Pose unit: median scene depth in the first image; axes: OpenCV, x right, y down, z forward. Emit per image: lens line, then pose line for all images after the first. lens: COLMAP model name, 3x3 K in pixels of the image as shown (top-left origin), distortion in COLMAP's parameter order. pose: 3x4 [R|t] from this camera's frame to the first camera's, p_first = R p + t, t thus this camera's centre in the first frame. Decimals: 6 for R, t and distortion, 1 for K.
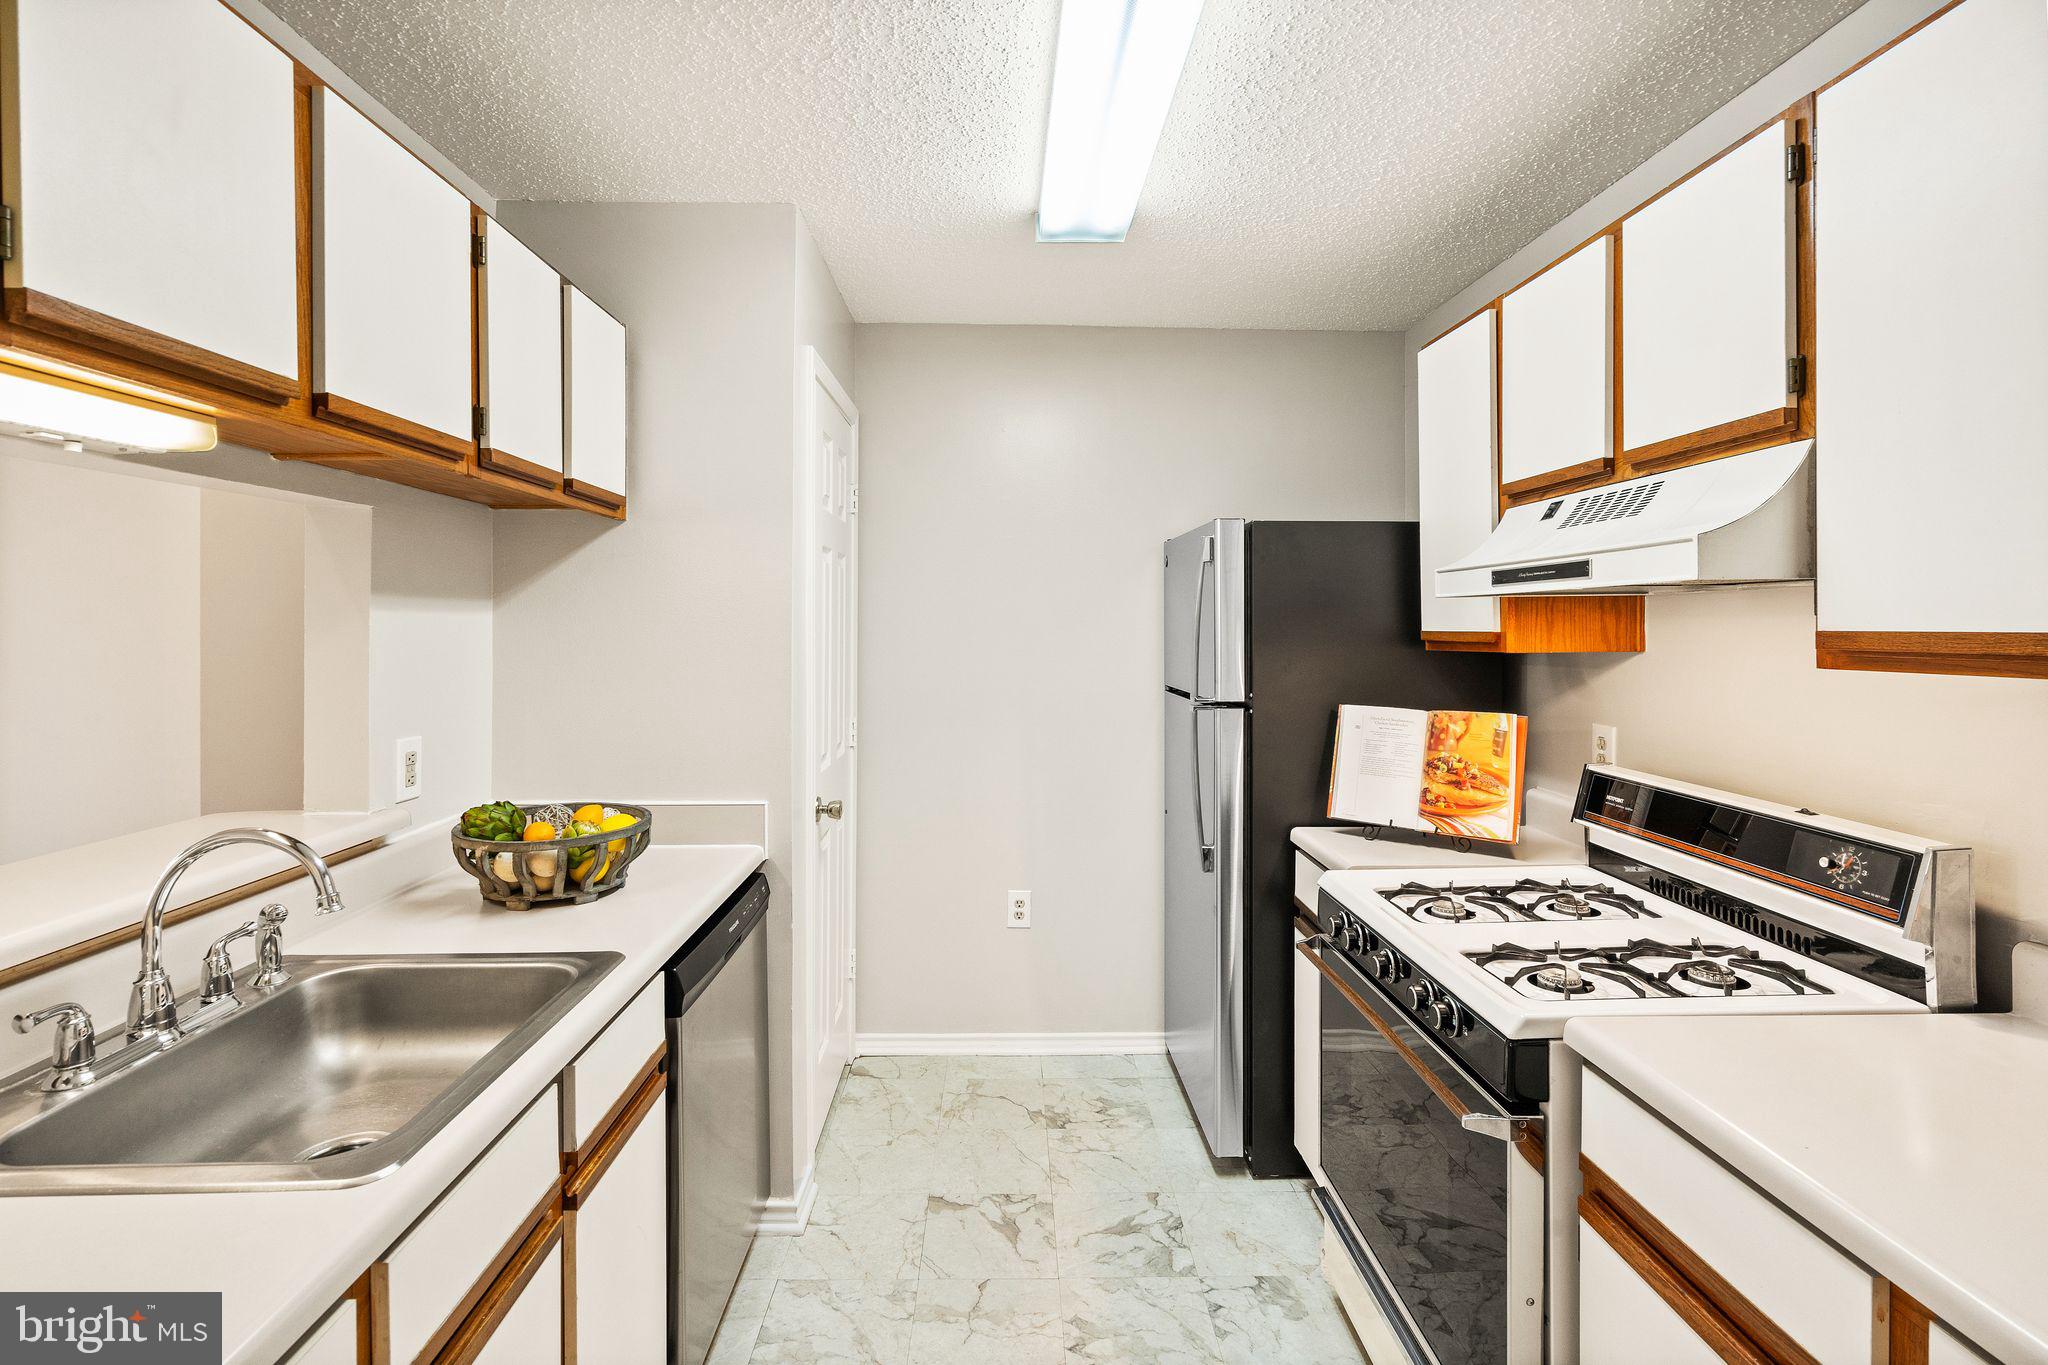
lens RADIAL K [[960.0, 0, 1030.4], [0, 960.0, 678.1], [0, 0, 1]] dist [-0.002717, 0.000838]
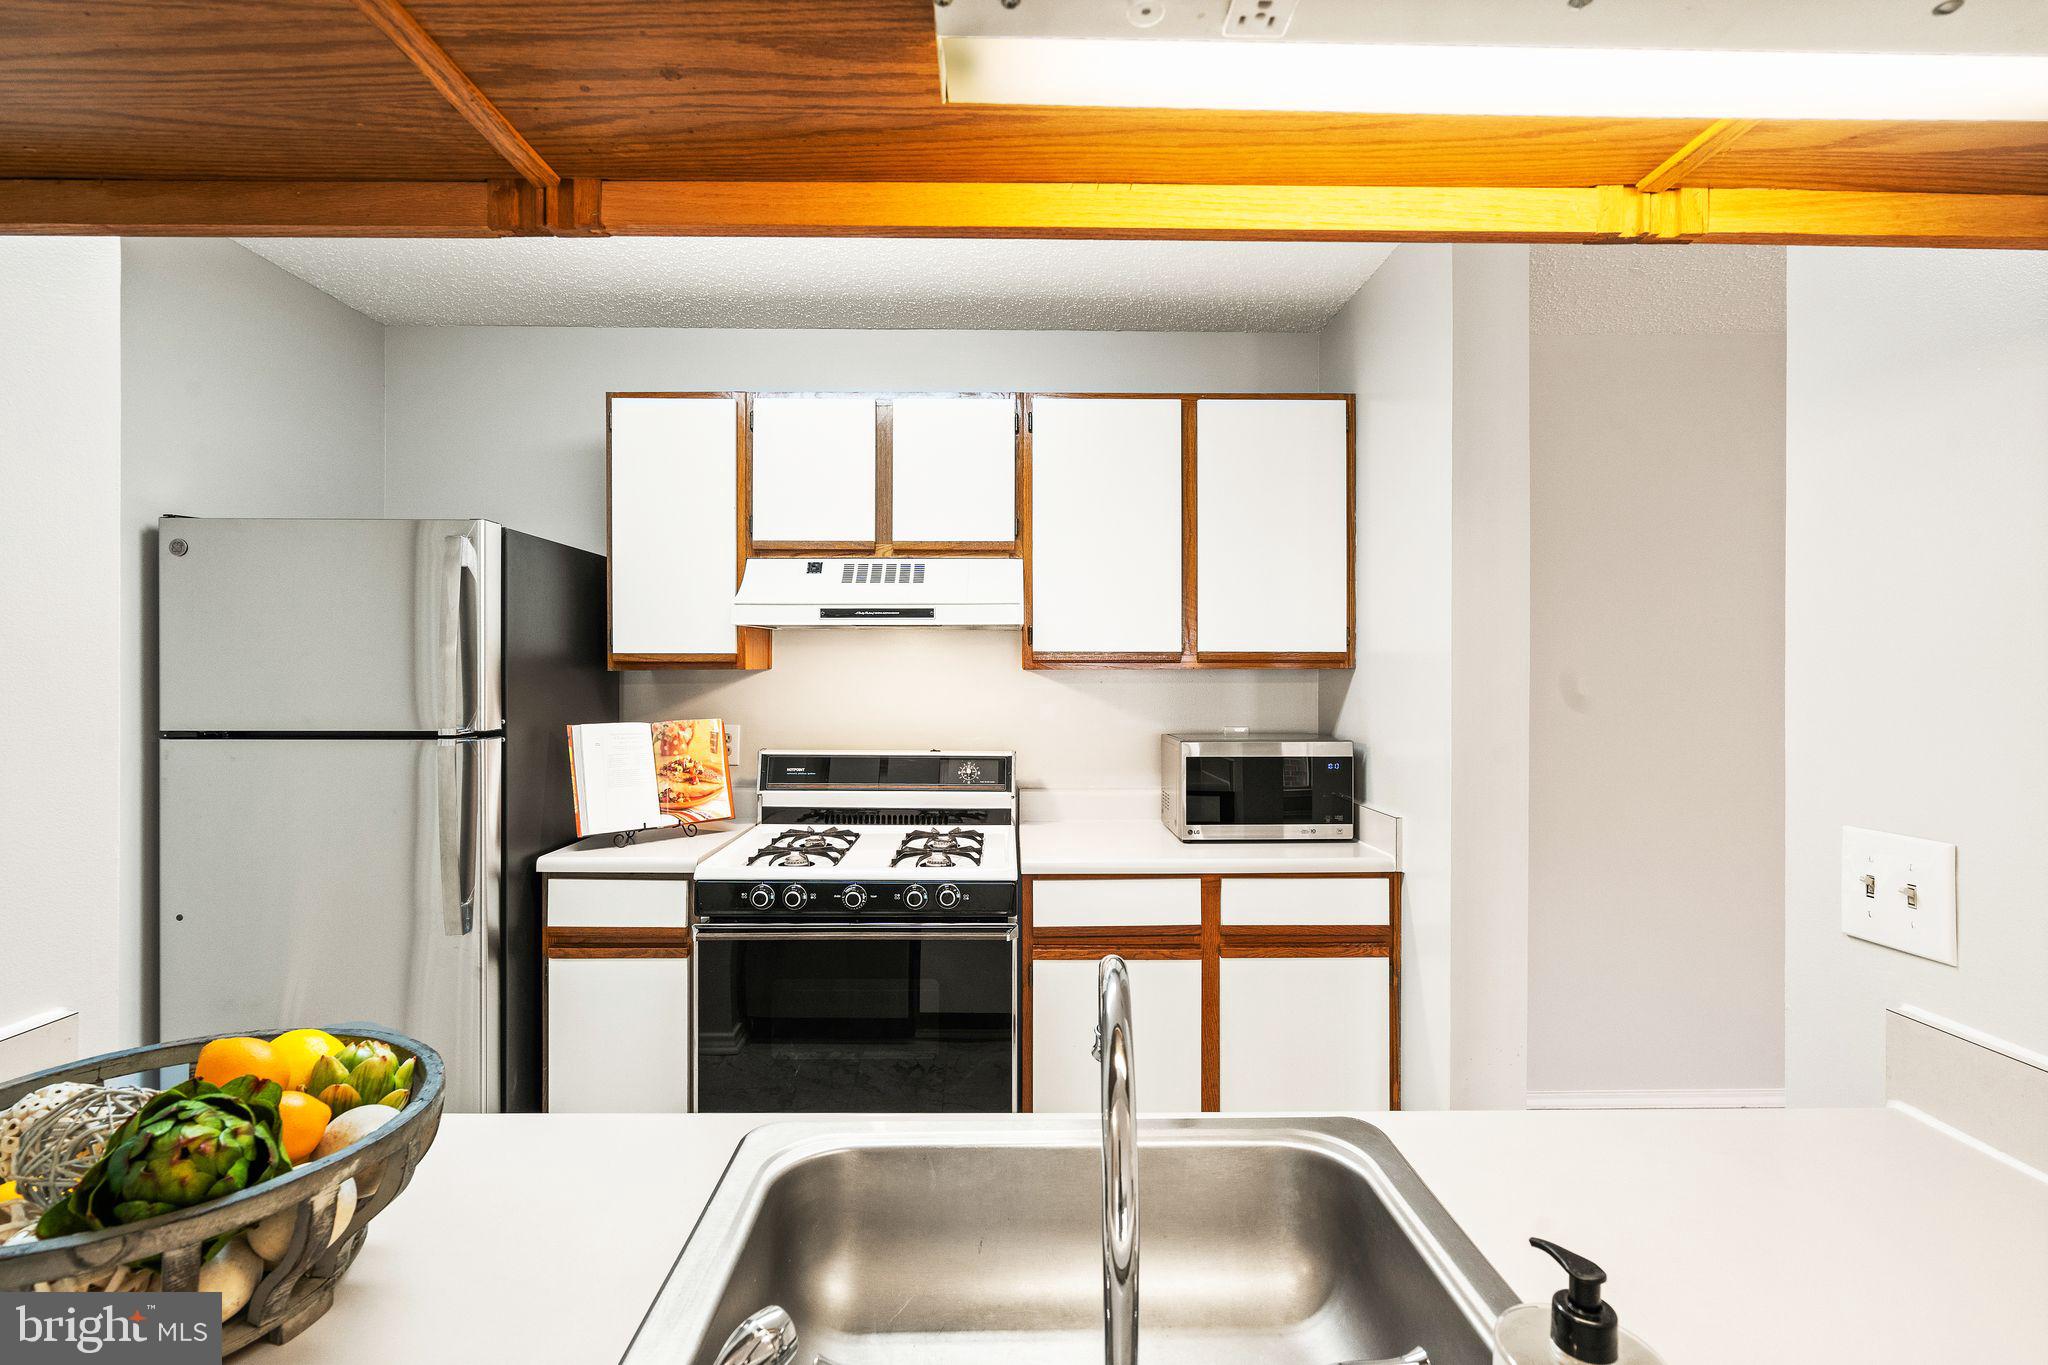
lens RADIAL K [[1028.2, 0, 1024.9], [0, 1028.2, 690.1], [0, 0, 1]] dist [0.090304, 0.000266]
pose [[0.016974, -0.022688, 0.999599, -0.843239], [0.055505, 0.998222, 0.021714, -0.006860], [-0.998314, 0.055114, 0.018203, 0.560067]]
